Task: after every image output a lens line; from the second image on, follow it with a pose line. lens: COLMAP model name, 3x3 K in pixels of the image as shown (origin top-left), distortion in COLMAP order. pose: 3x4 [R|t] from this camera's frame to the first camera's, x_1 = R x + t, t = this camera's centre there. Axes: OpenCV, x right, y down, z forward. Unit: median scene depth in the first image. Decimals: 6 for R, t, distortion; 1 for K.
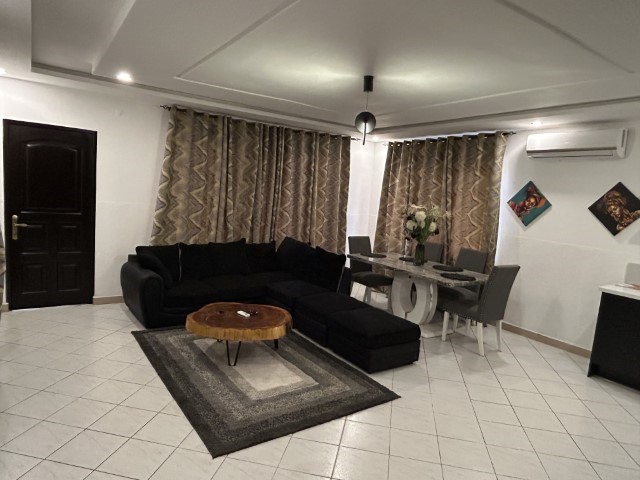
lens RADIAL K [[419.3, 0, 320.8], [0, 419.3, 242.4], [0, 0, 1]] dist [0.001229, -0.010775]
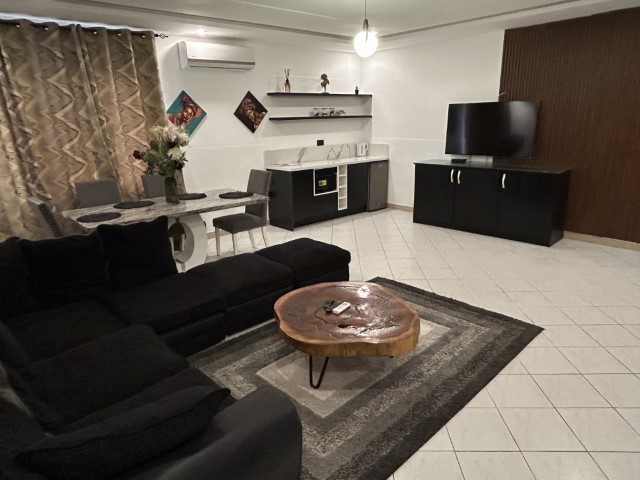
lens RADIAL K [[419.3, 0, 322.7], [0, 419.3, 242.7], [0, 0, 1]] dist [0.001229, -0.010775]
pose [[-0.158296, -0.350695, 0.923014, -0.597641], [0.136289, 0.918092, 0.372199, -0.140412], [-0.977941, 0.184714, -0.097535, 0.841313]]
